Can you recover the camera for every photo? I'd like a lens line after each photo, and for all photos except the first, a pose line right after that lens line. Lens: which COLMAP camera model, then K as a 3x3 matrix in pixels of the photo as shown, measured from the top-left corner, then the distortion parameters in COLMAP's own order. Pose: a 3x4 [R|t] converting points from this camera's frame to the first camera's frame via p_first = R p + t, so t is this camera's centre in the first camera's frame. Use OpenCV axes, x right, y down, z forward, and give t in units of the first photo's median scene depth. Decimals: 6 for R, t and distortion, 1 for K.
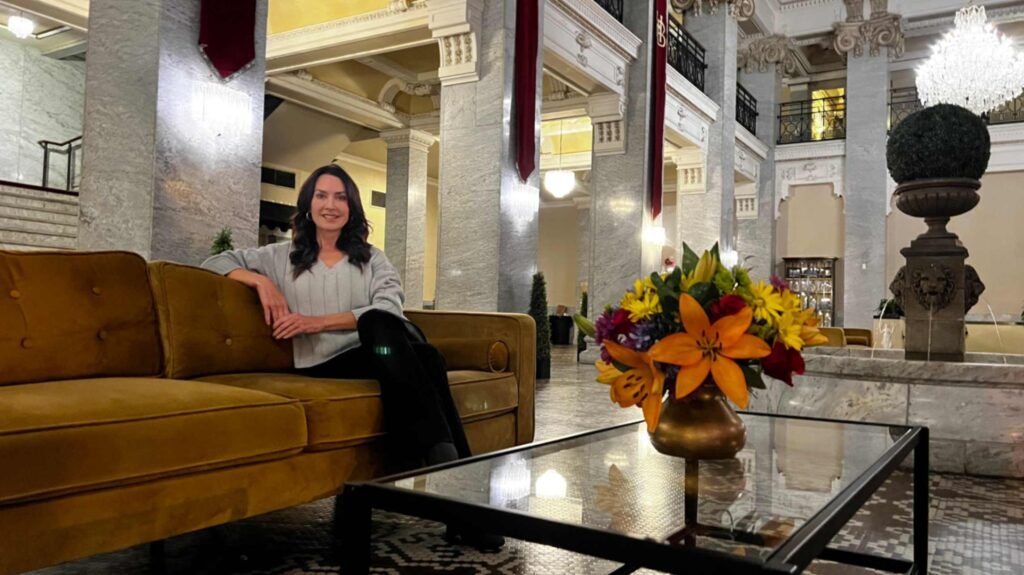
lens RADIAL K [[778.2, 0, 514.3], [0, 778.2, 316.6], [0, 0, 1]] dist [0.049280, -0.053110]
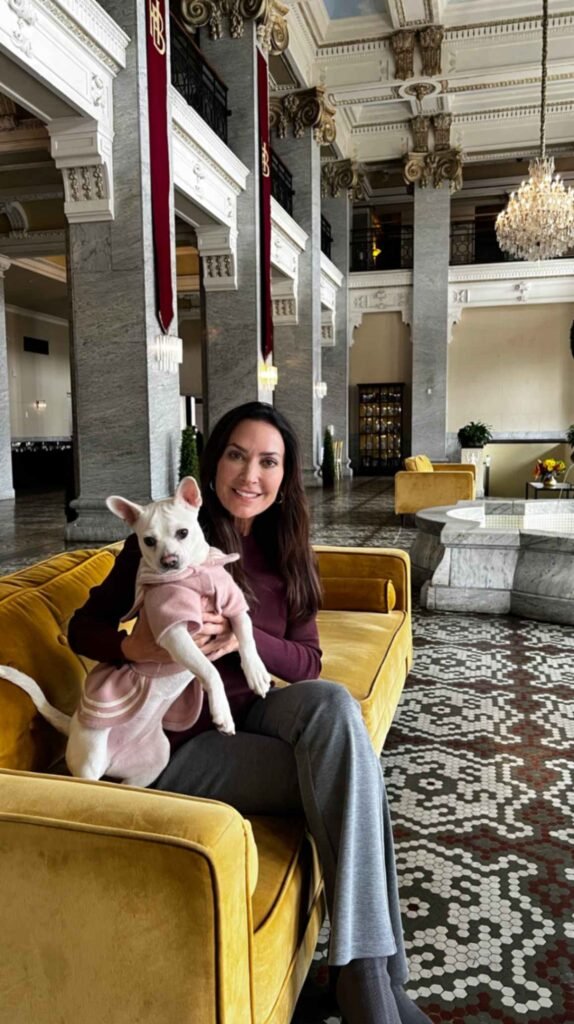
lens RADIAL K [[778.2, 0, 294.2], [0, 778.2, 533.5], [0, 0, 1]] dist [0.049280, -0.053110]
pose [[0.954723, -0.074733, 0.287957, -0.131207], [0.036157, 0.989907, 0.137029, -0.054172], [-0.295291, -0.120413, 0.947789, 0.018405]]
